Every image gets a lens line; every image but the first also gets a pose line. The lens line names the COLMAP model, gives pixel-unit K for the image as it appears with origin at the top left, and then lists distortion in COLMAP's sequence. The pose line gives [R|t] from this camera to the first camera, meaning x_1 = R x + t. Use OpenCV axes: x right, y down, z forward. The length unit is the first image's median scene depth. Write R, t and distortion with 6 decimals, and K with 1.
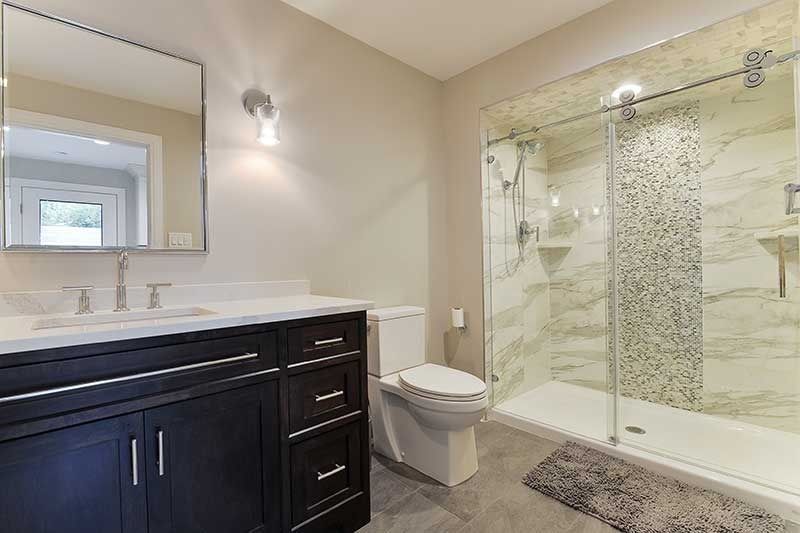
lens RADIAL K [[369.2, 0, 400.0], [0, 369.2, 266.5], [0, 0, 1]] dist [-0.002494, -0.000478]
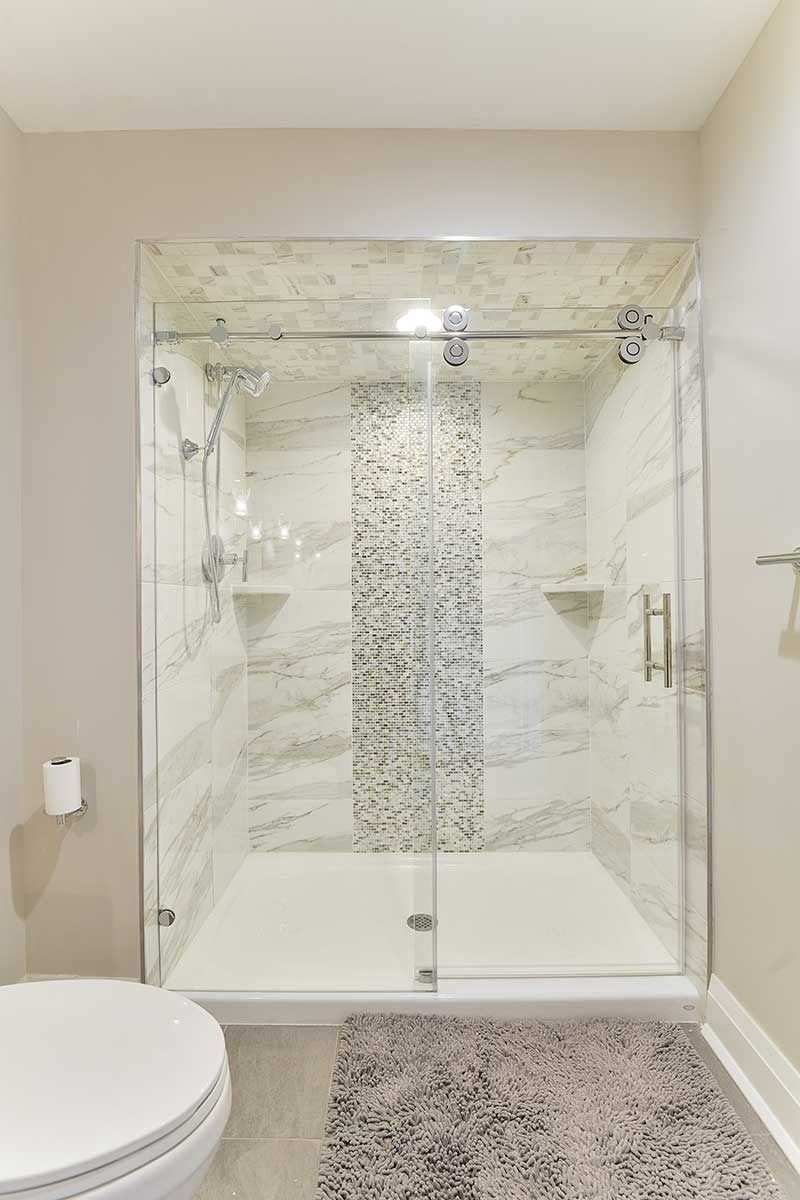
lens RADIAL K [[553.8, 0, 400.0], [0, 553.8, 600.0], [0, 0, 1]] dist [-0.002494, -0.000478]
pose [[0.682320, 0.016328, 0.730871, -0.015560], [0.000662, 0.999736, -0.022952, -0.029874], [-0.731053, 0.016145, 0.682129, 0.396432]]
